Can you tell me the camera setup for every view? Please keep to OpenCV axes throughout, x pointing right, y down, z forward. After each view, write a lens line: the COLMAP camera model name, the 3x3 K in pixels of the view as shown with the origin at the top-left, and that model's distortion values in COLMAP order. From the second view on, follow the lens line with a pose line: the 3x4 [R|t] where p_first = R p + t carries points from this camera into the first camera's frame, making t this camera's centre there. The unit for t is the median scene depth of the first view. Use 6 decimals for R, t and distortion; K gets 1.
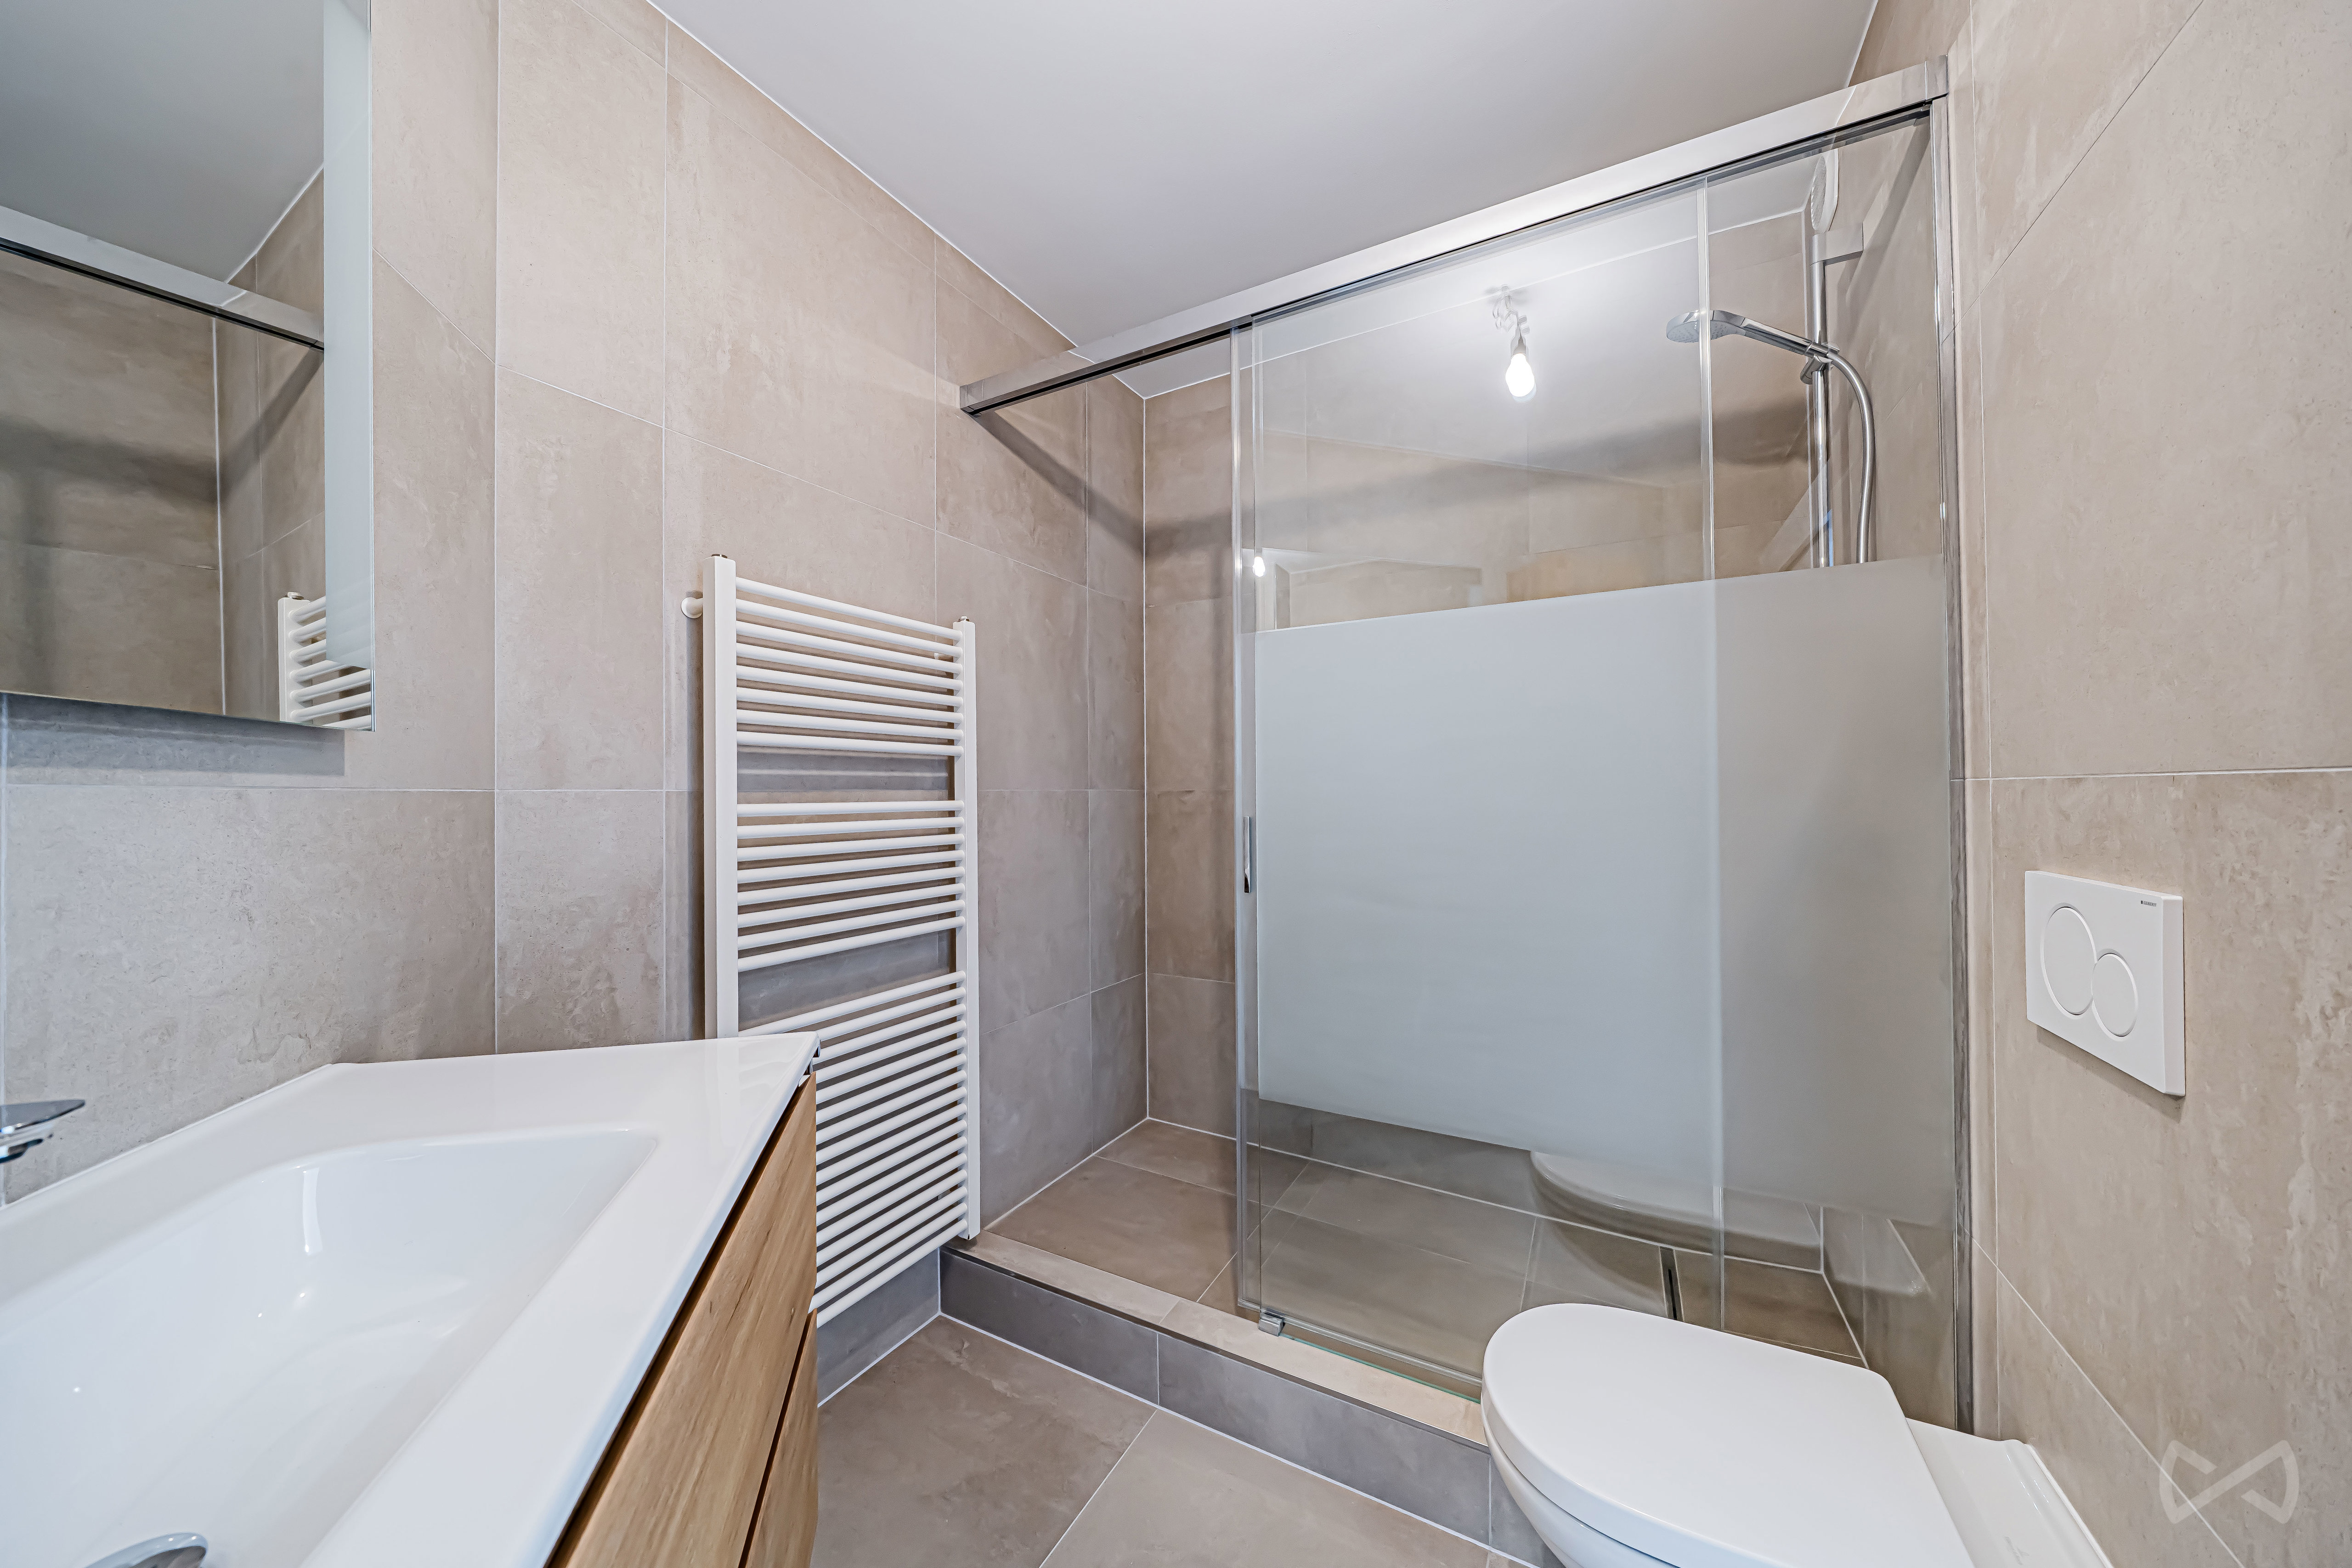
lens RADIAL K [[813.8, 0, 1176.0], [0, 813.8, 784.0], [0, 0, 1]] dist [0.000805, 0.000074]
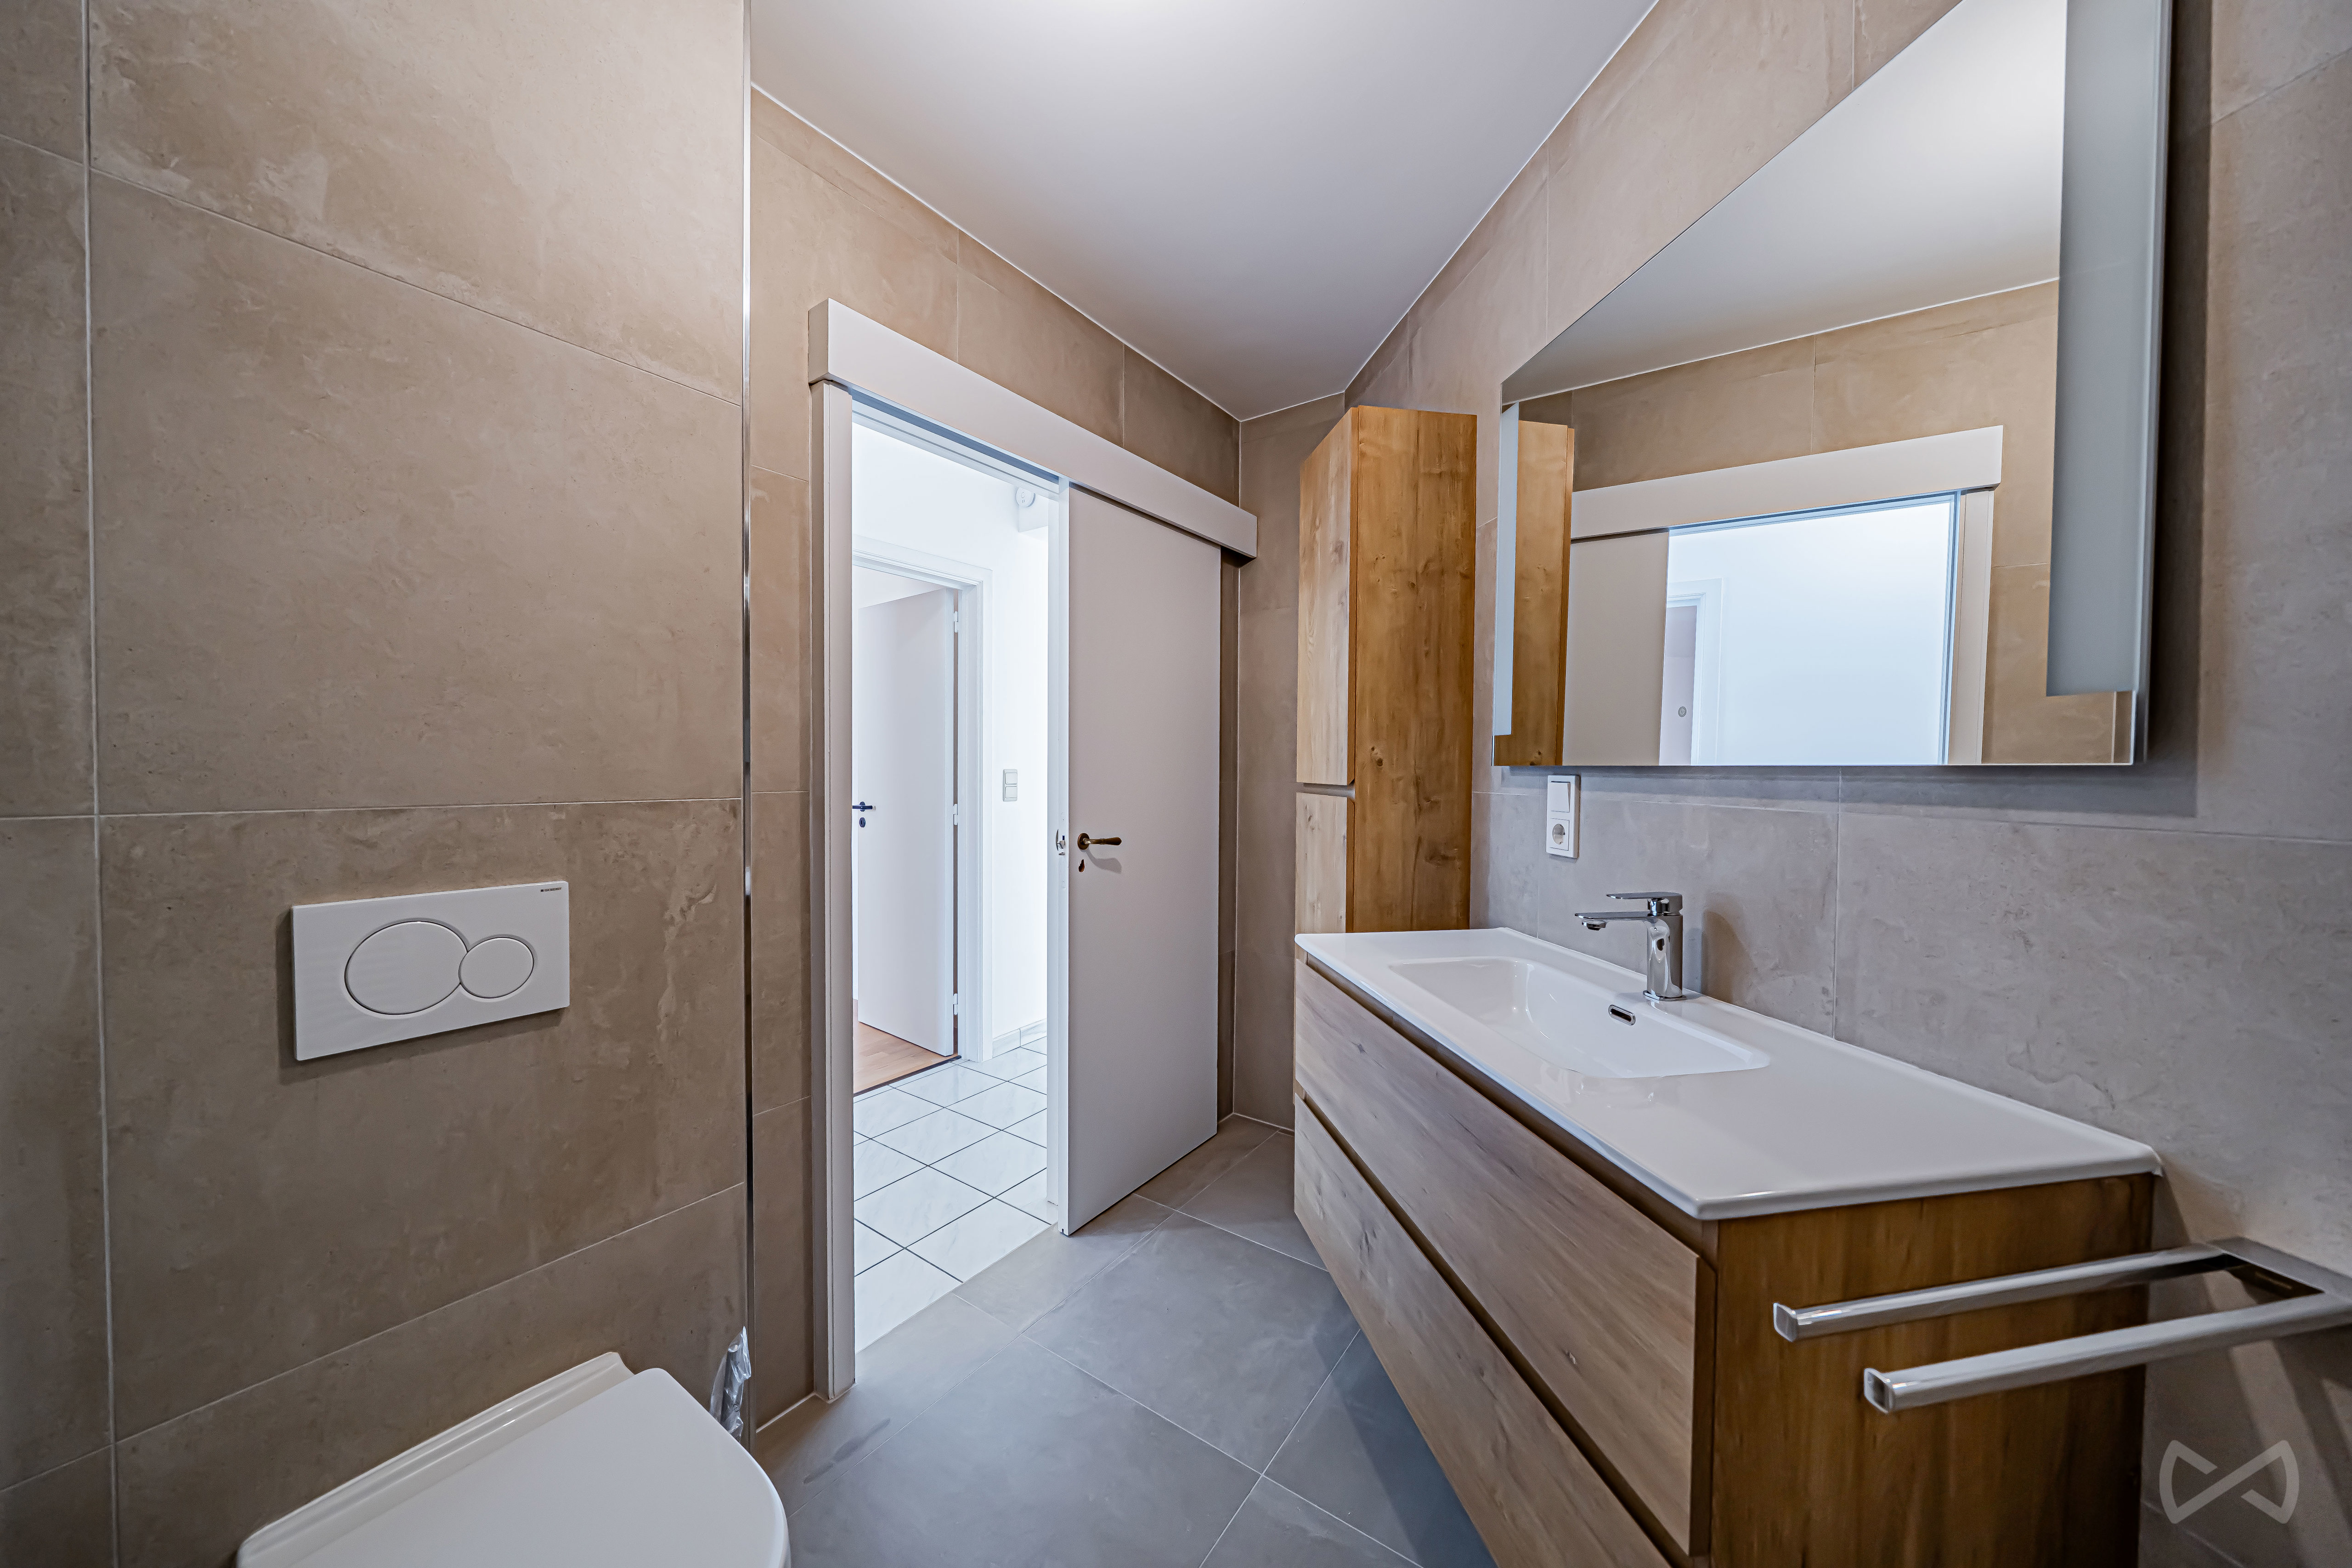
lens RADIAL K [[813.8, 0, 1176.0], [0, 813.8, 784.0], [0, 0, 1]] dist [0.000805, 0.000074]
pose [[-0.995111, -0.001283, 0.098755, -0.111871], [-0.000425, 0.999962, 0.008707, -0.065842], [-0.098763, 0.008622, -0.995074, 2.510020]]
